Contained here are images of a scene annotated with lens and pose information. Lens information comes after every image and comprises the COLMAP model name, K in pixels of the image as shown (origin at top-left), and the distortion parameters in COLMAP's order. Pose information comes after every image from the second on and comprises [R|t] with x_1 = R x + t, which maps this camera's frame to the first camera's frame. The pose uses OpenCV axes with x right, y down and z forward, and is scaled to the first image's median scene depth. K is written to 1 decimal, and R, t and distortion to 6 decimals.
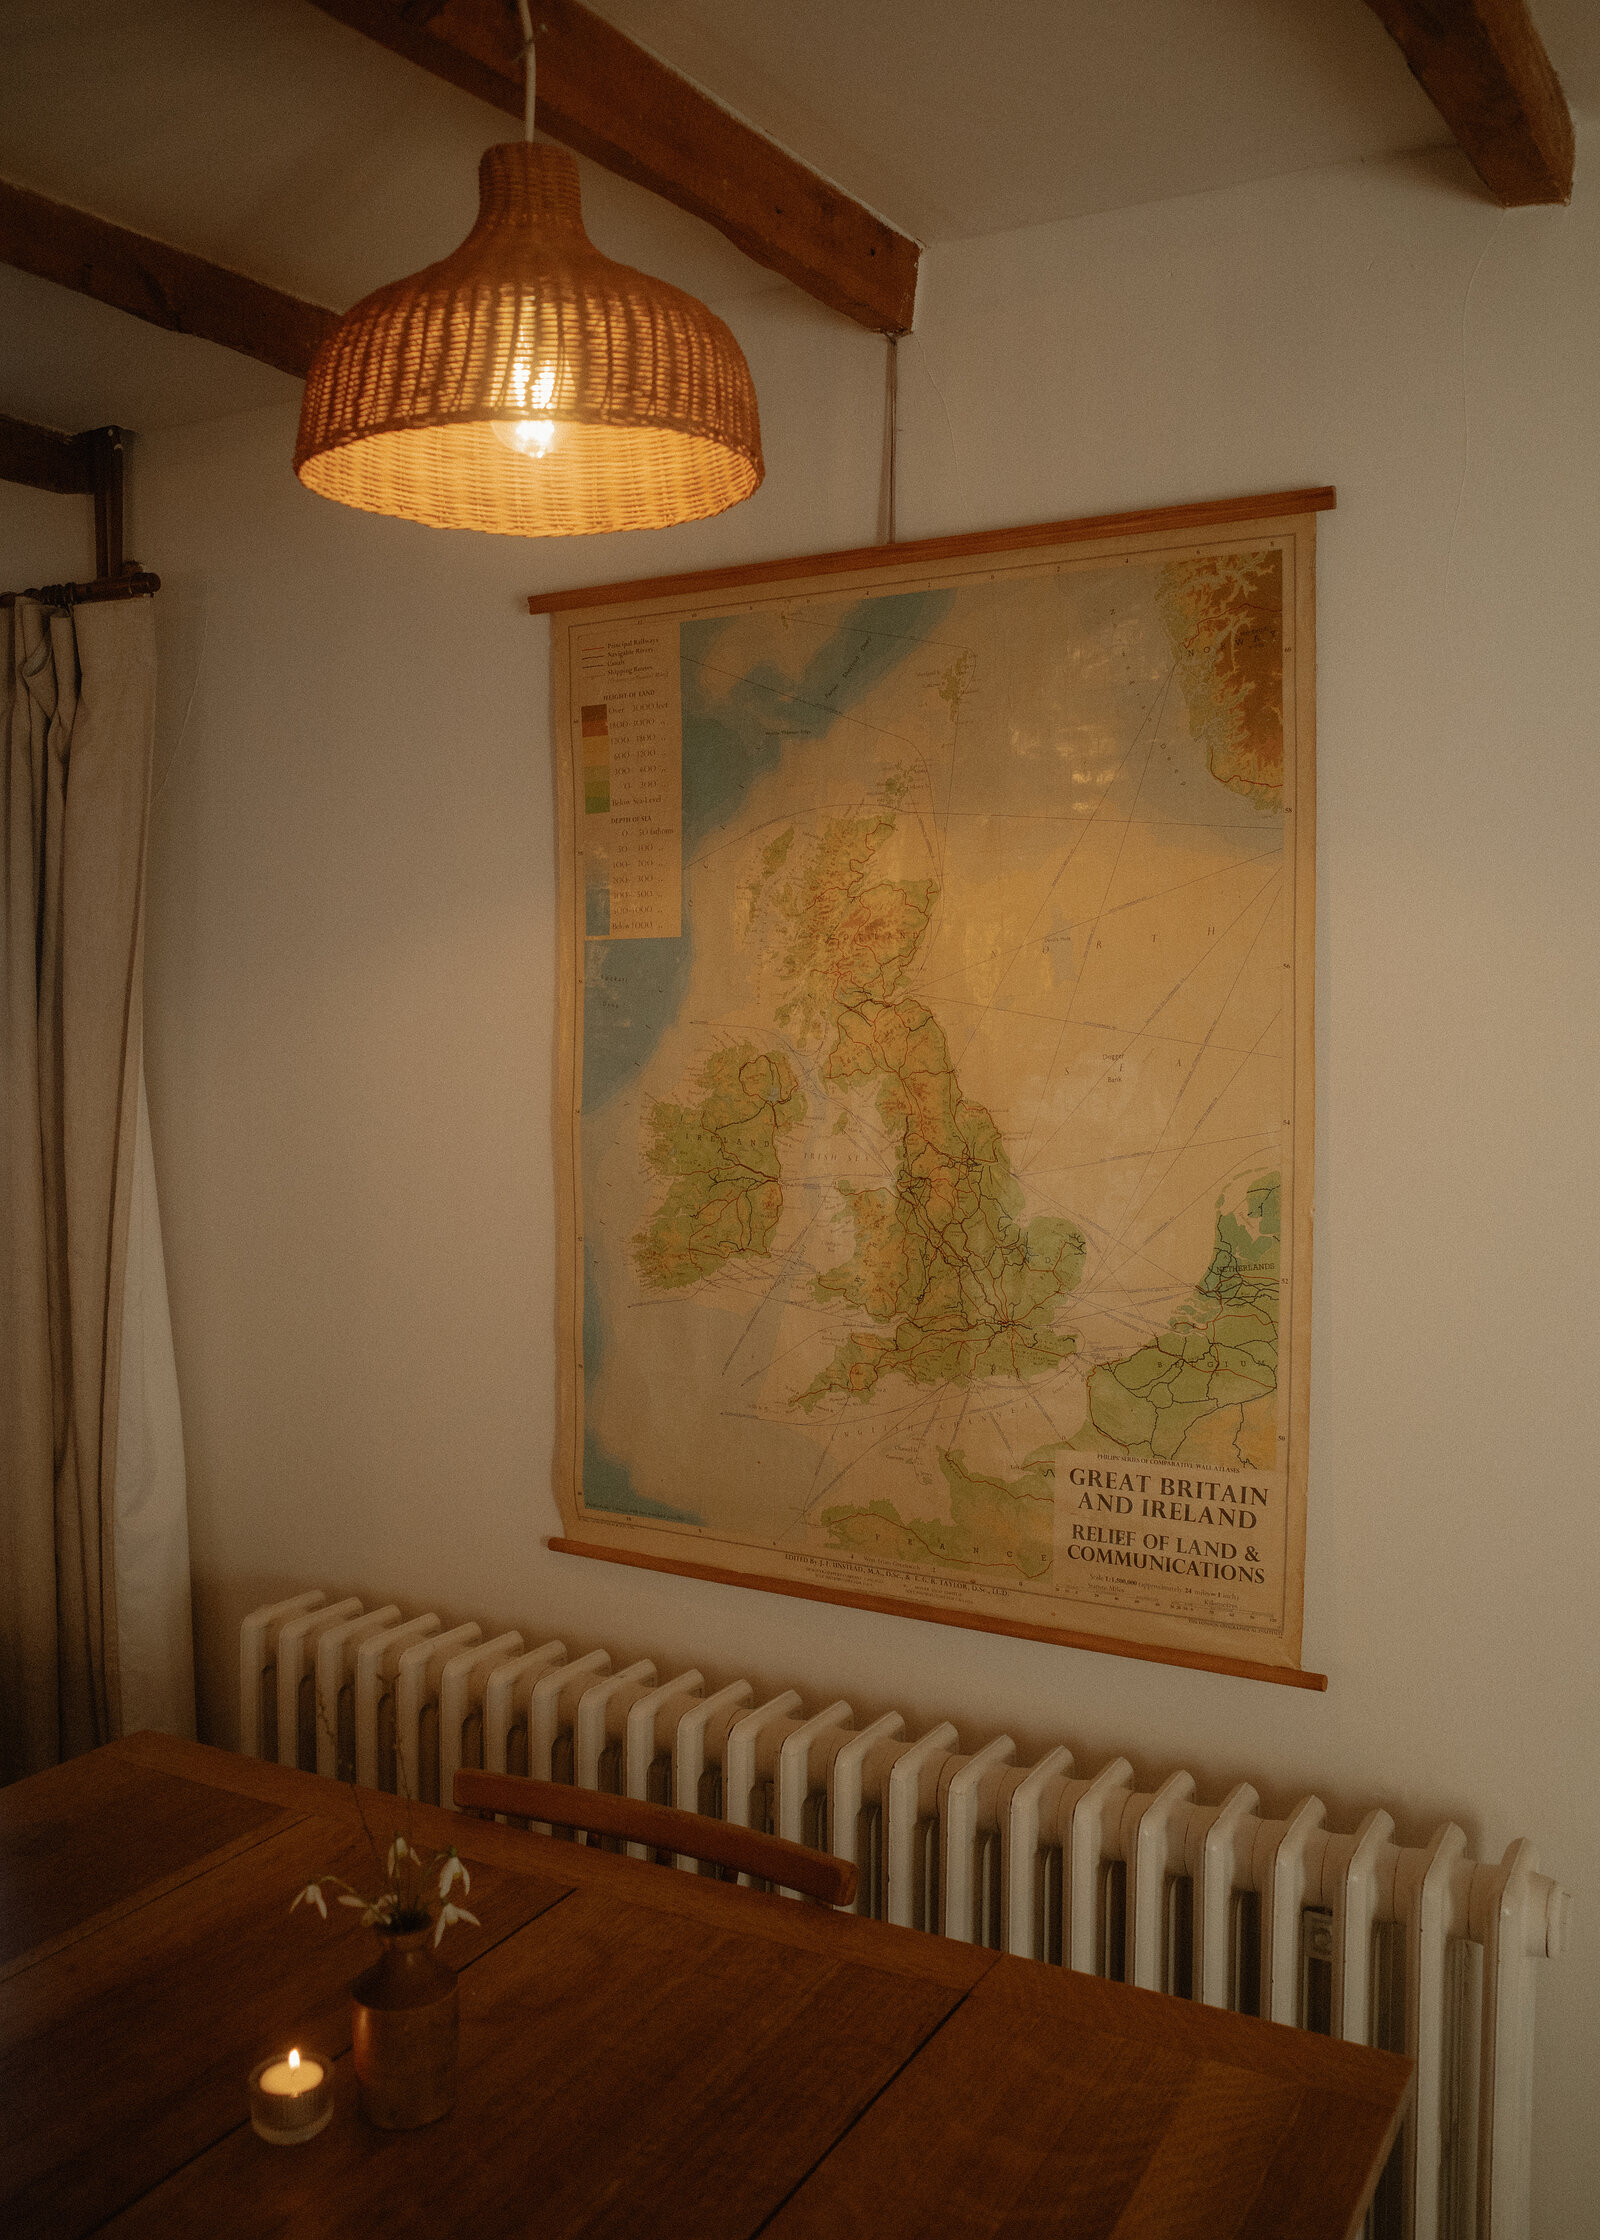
lens RADIAL K [[1914.9, 0, 800.9], [0, 1914.9, 1114.6], [0, 0, 1]] dist [-0.040398, 0.050147]
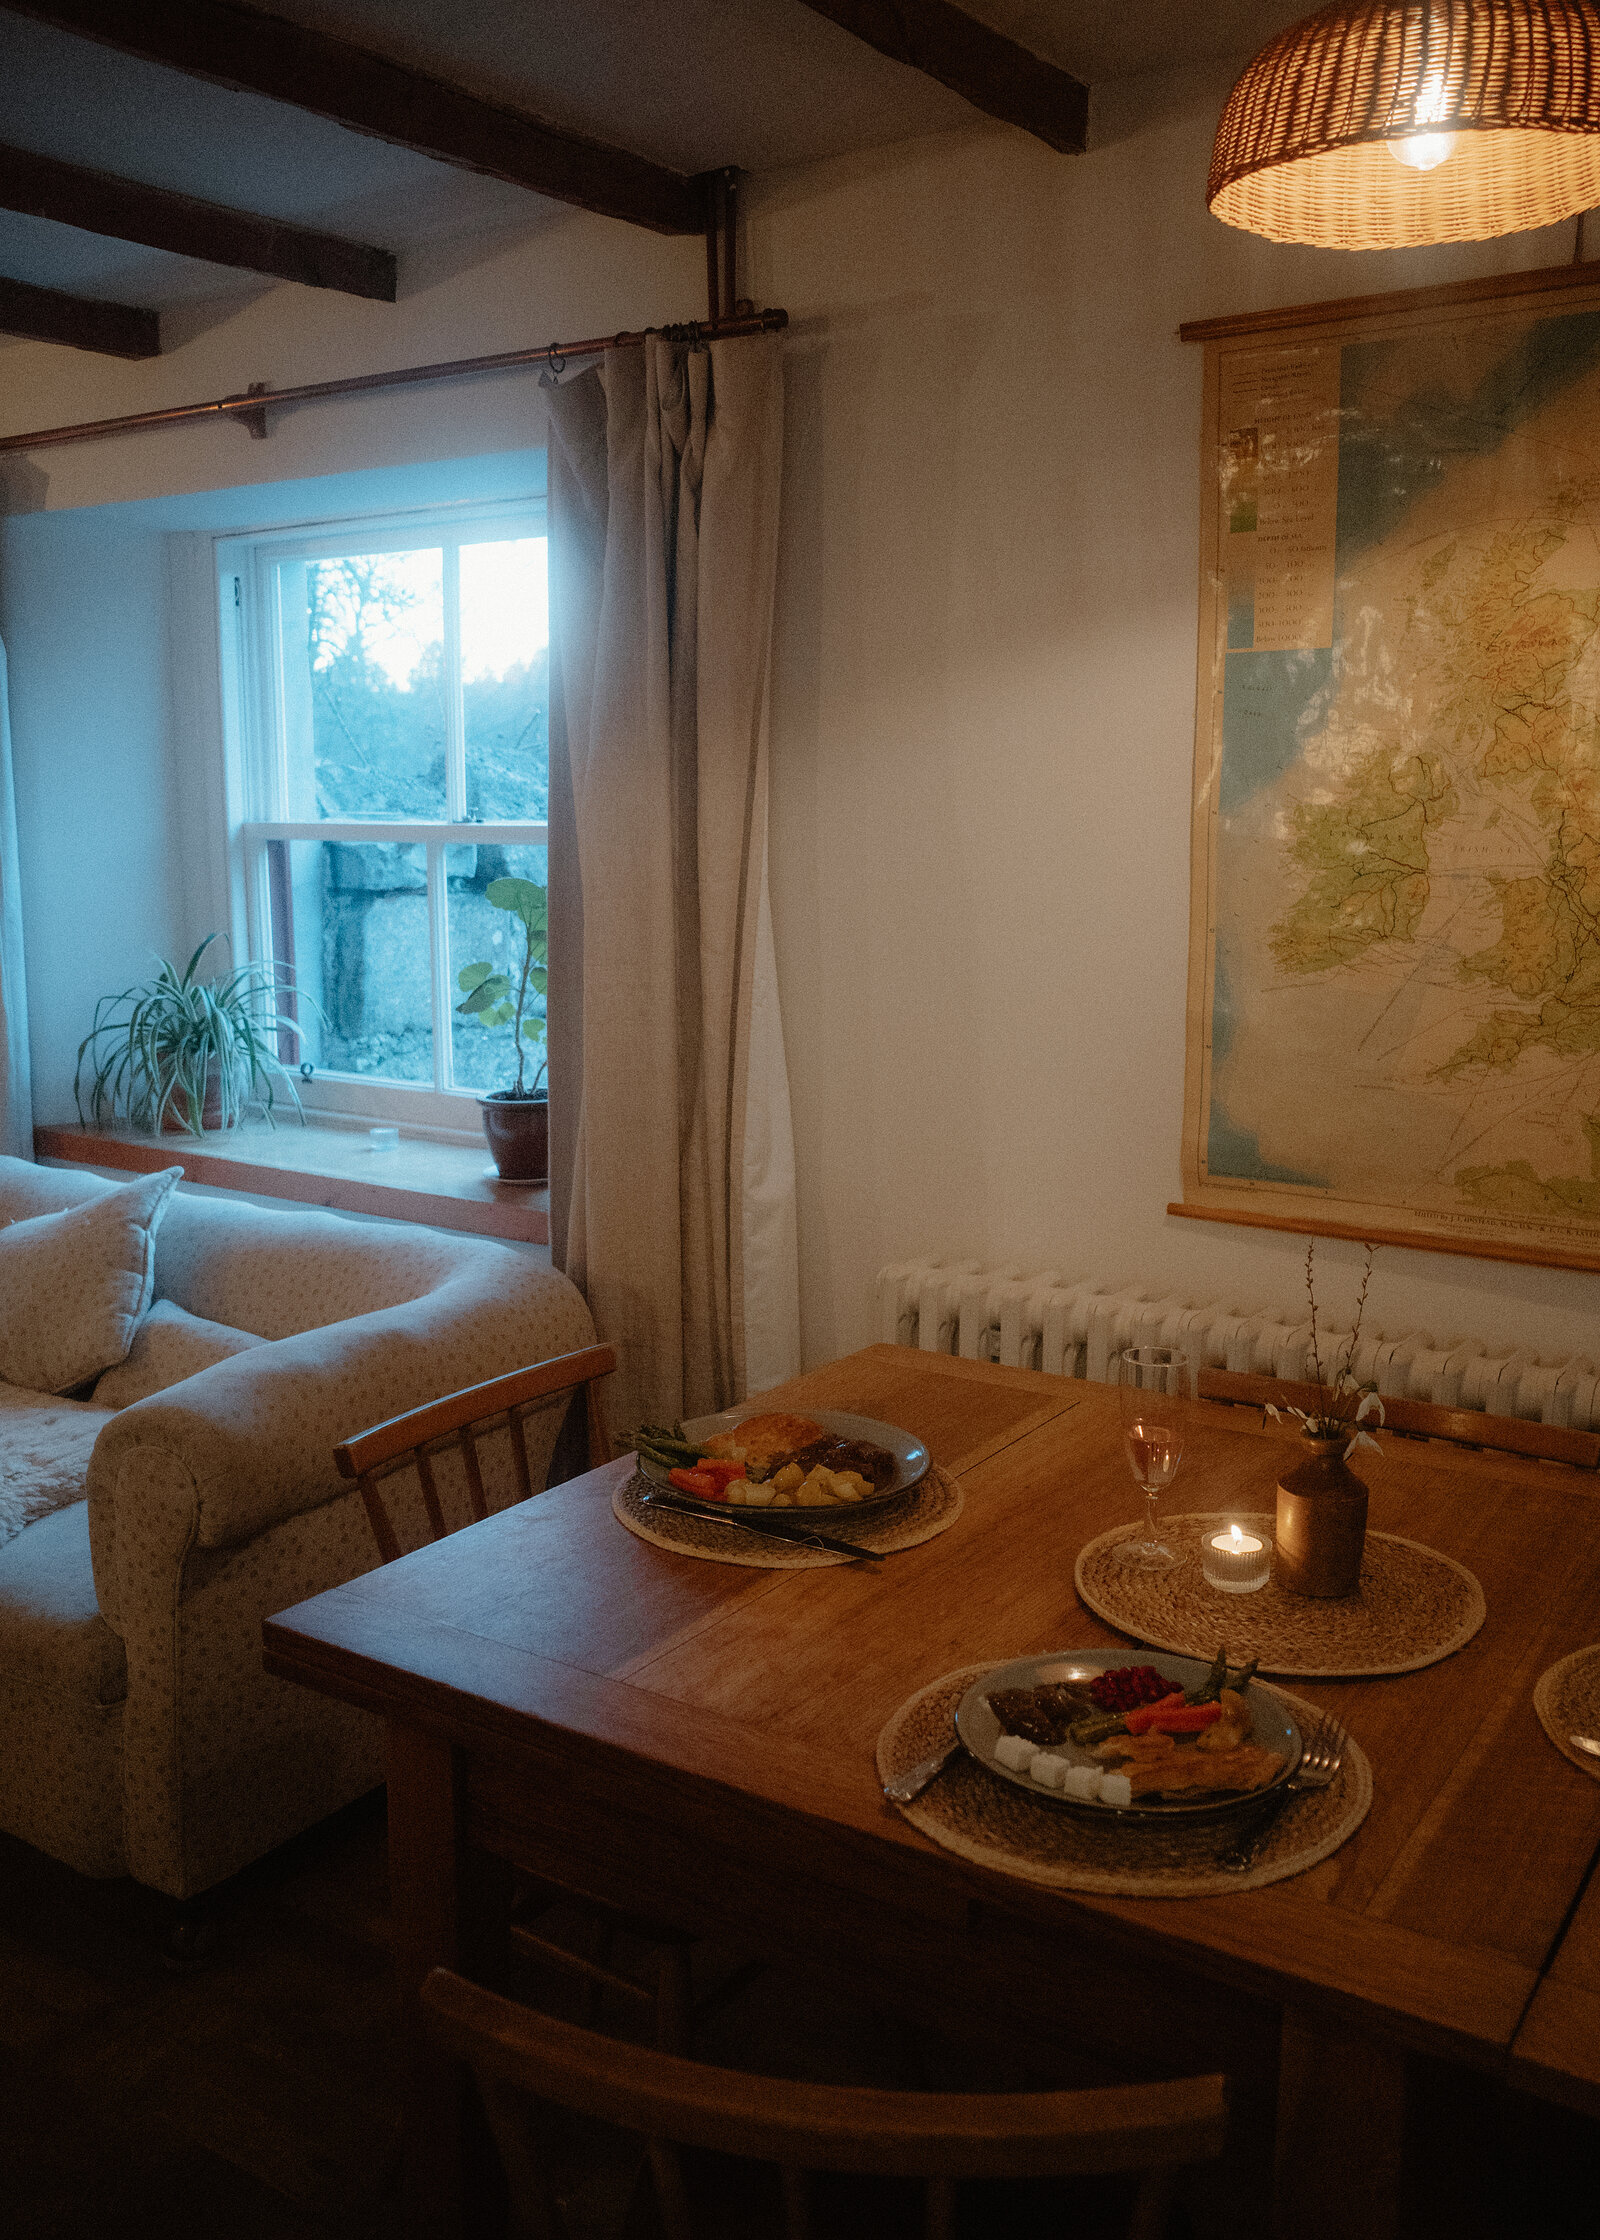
lens RADIAL K [[1914.9, 0, 800.5], [0, 1914.9, 1122.9], [0, 0, 1]] dist [-0.040398, 0.050147]
pose [[0.997398, 0.013246, -0.070861, -0.293679], [-0.005395, 0.993933, 0.109856, 0.060006], [0.071886, -0.109188, 0.991418, -0.124750]]
